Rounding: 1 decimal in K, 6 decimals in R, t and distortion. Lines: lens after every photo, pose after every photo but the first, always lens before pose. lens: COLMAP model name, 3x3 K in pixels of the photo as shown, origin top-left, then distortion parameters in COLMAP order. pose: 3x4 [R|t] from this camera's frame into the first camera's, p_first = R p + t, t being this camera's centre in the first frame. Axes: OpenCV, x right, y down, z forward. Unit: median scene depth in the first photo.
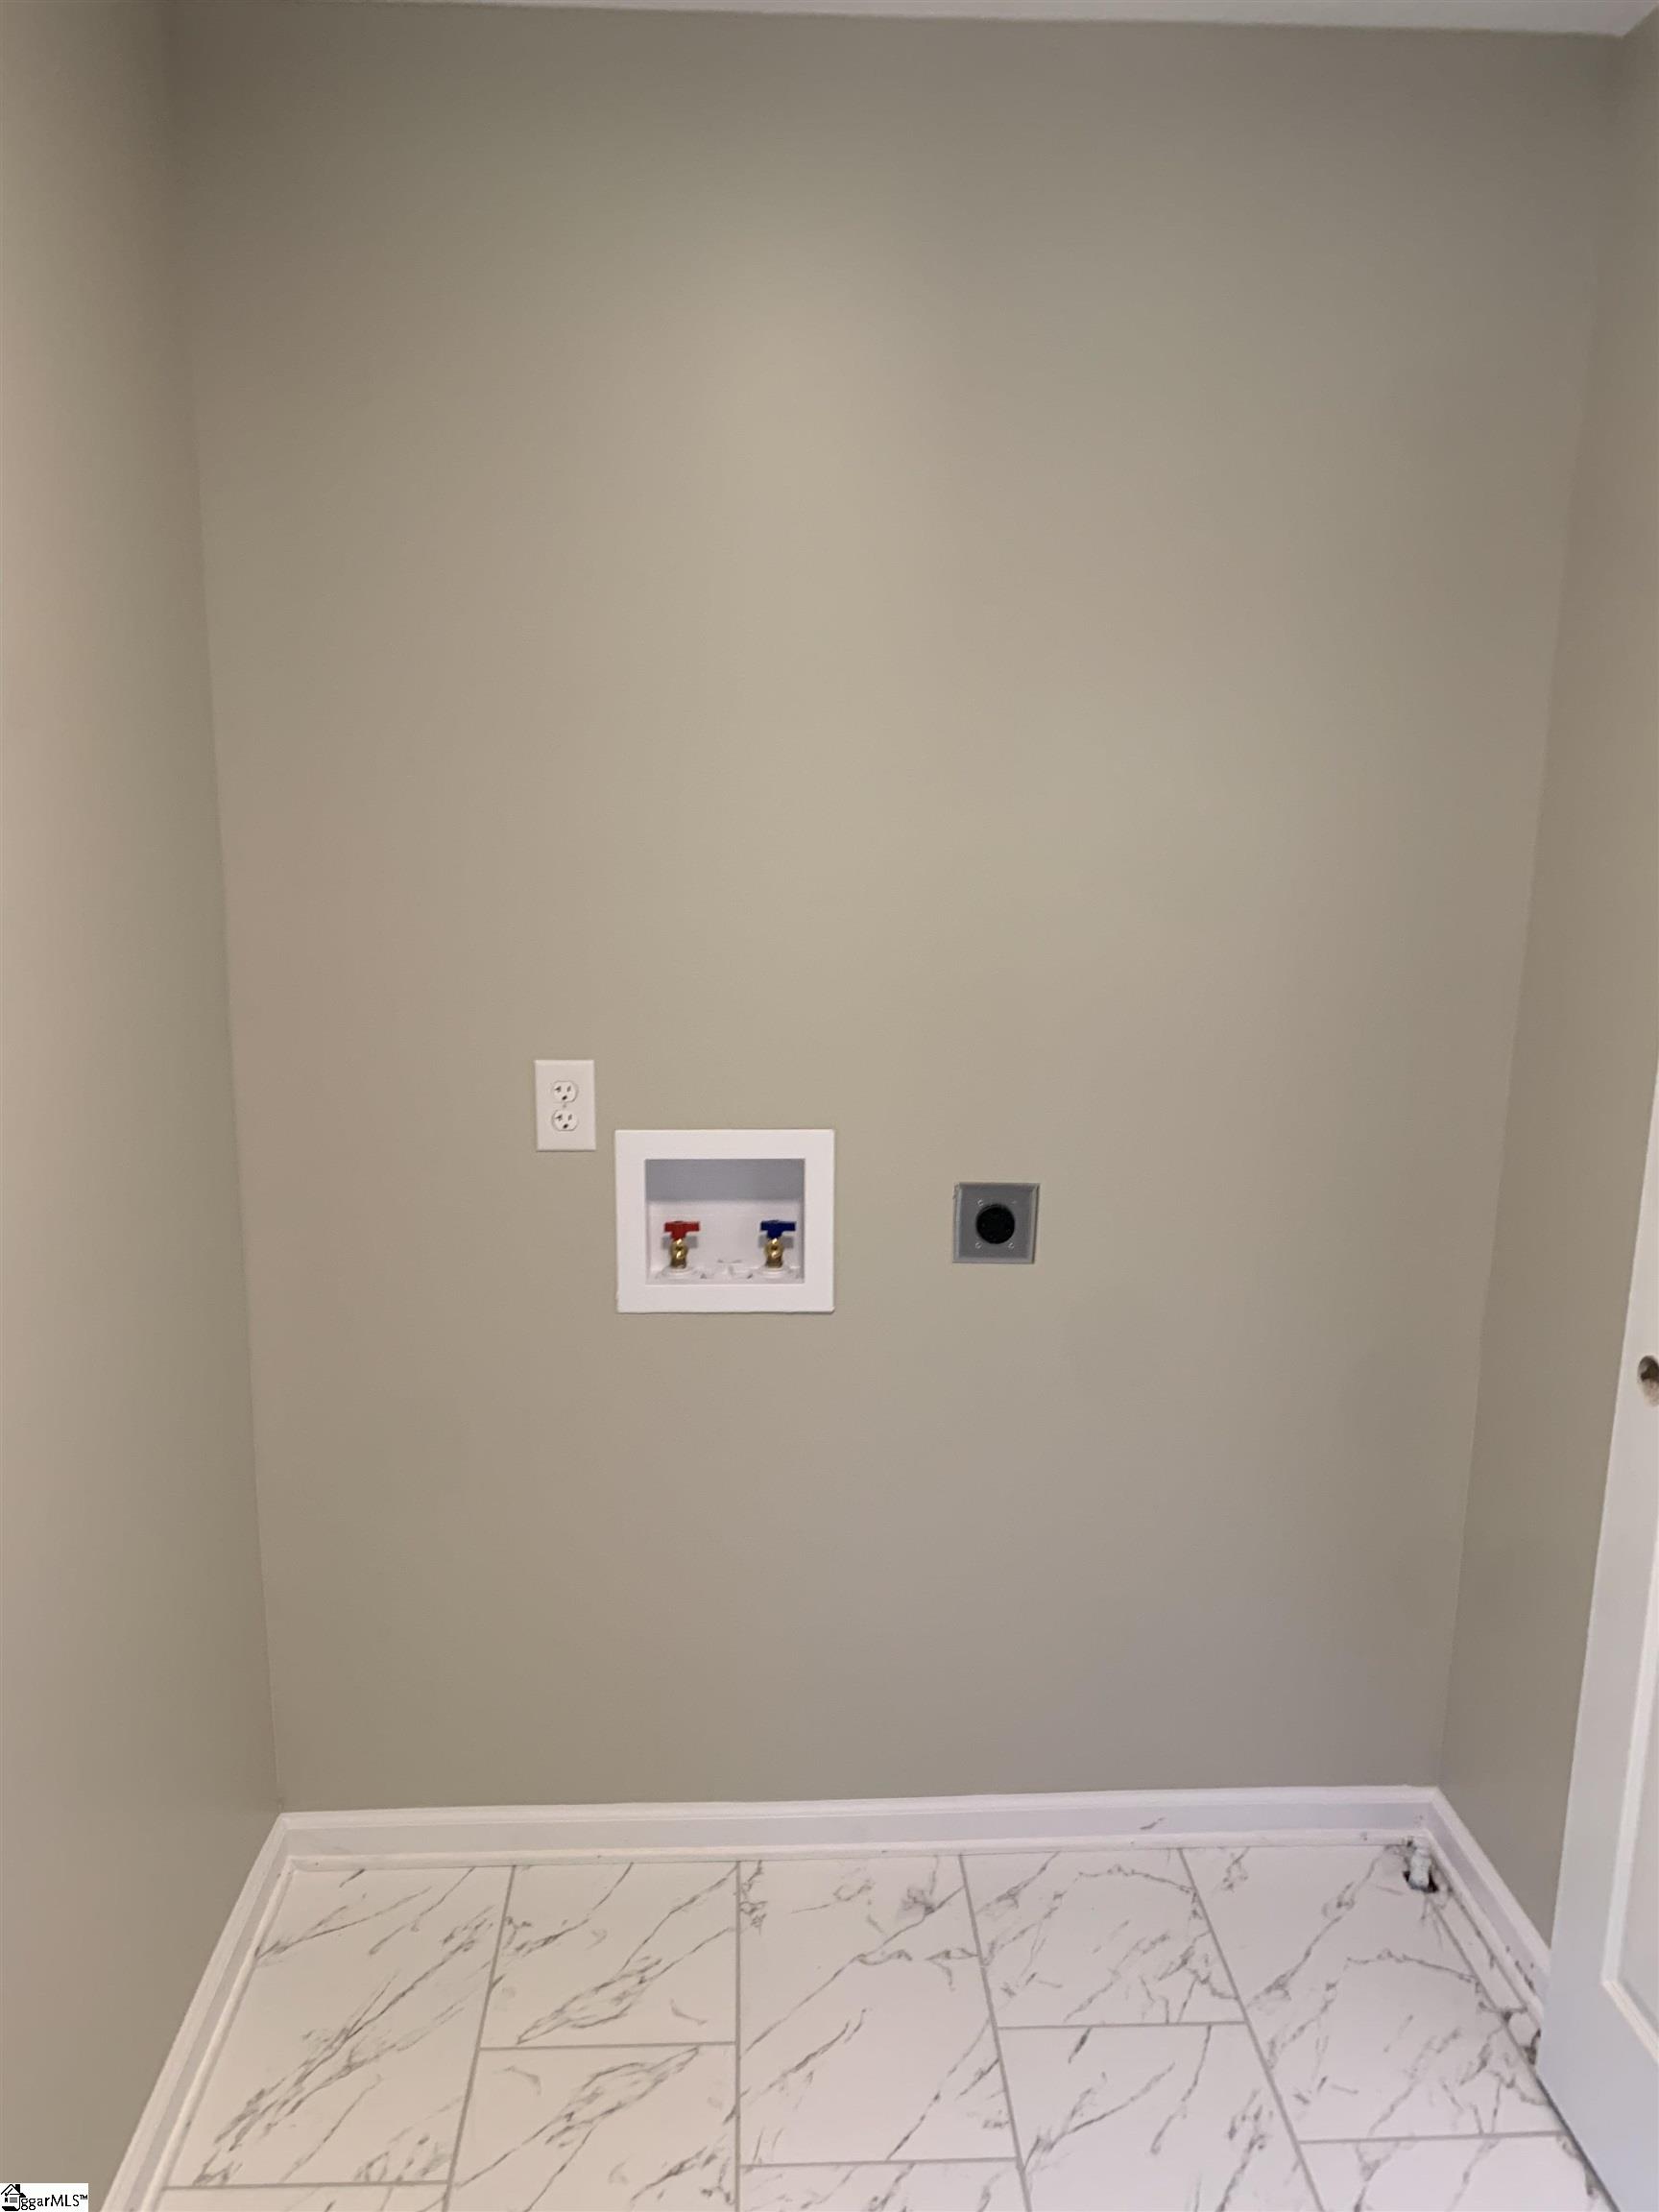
lens RADIAL K [[1686.6, 0, 828.7], [0, 1686.6, 1105.3], [0, 0, 1]] dist [0.015091, -0.025821]
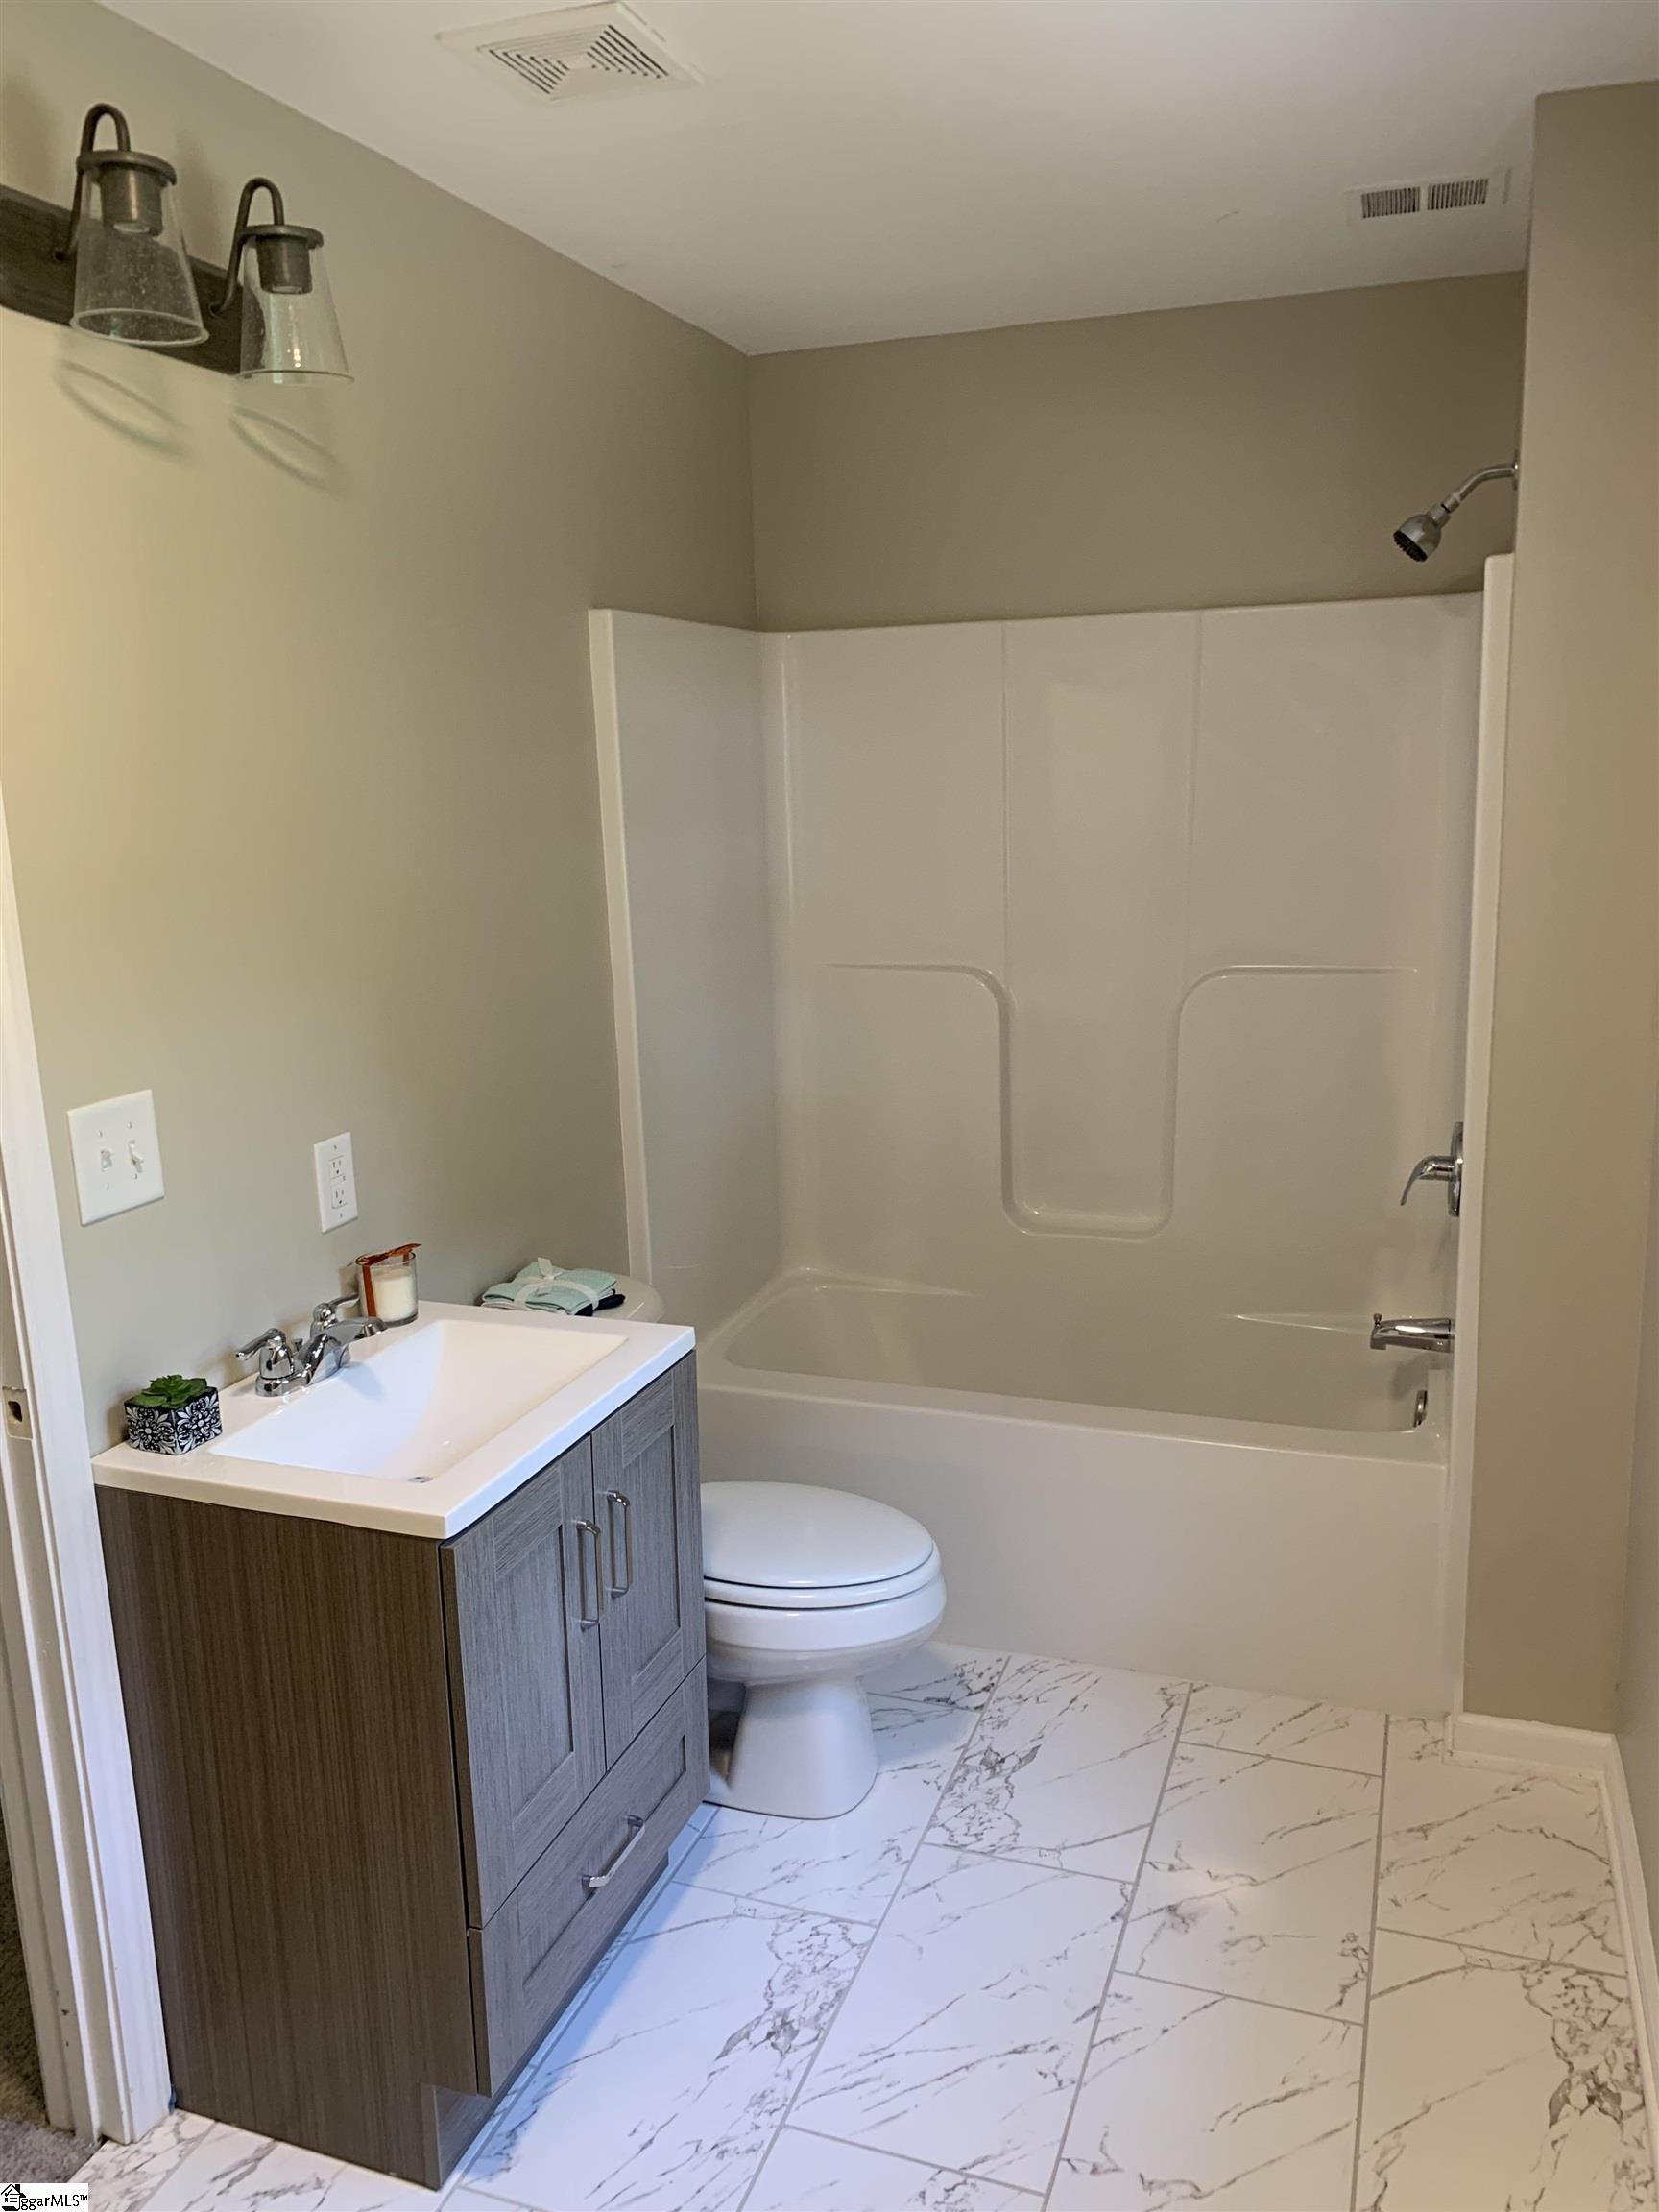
lens RADIAL K [[1686.6, 0, 832.0], [0, 1686.6, 1110.9], [0, 0, 1]] dist [0.015091, -0.025821]
pose [[-0.921152, -0.089897, 0.378679, -0.091397], [0.075449, 0.913257, 0.400336, -0.373344], [-0.381821, 0.397341, -0.834466, 1.713311]]
